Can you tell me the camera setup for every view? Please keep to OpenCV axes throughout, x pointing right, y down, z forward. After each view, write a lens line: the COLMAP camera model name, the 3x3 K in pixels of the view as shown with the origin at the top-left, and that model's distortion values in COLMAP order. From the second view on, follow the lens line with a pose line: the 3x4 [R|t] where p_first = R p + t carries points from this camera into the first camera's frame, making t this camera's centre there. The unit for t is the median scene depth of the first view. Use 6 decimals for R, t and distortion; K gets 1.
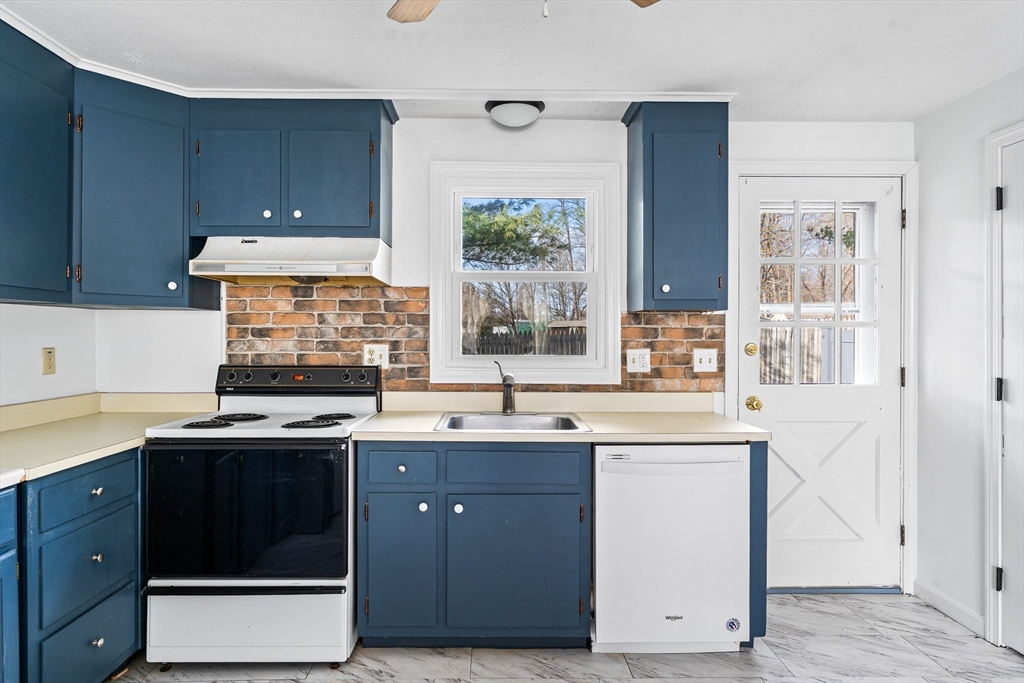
lens RADIAL K [[592.5, 0, 506.9], [0, 592.5, 338.6], [0, 0, 1]] dist [0.000901, 0.000258]
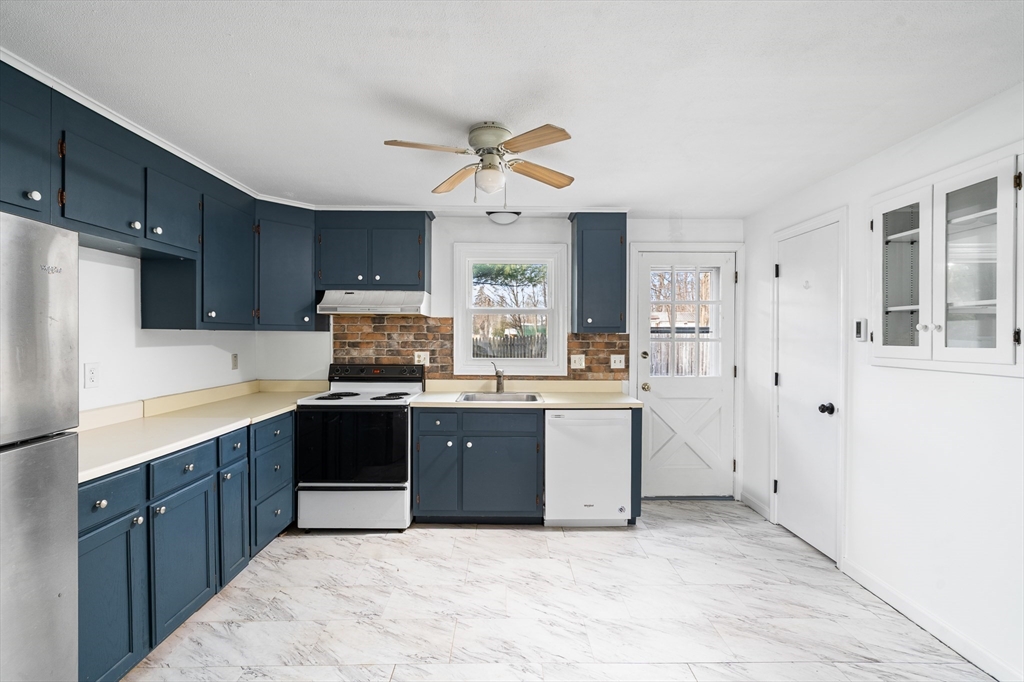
lens RADIAL K [[465.4, 0, 516.2], [0, 465.4, 341.1], [0, 0, 1]] dist [-0.002337, 0.001600]
pose [[0.999998, 0.001911, 0.000640, 0.052622], [-0.001915, 0.999979, 0.006206, -0.032614], [-0.000628, -0.006207, 0.999981, -0.362297]]
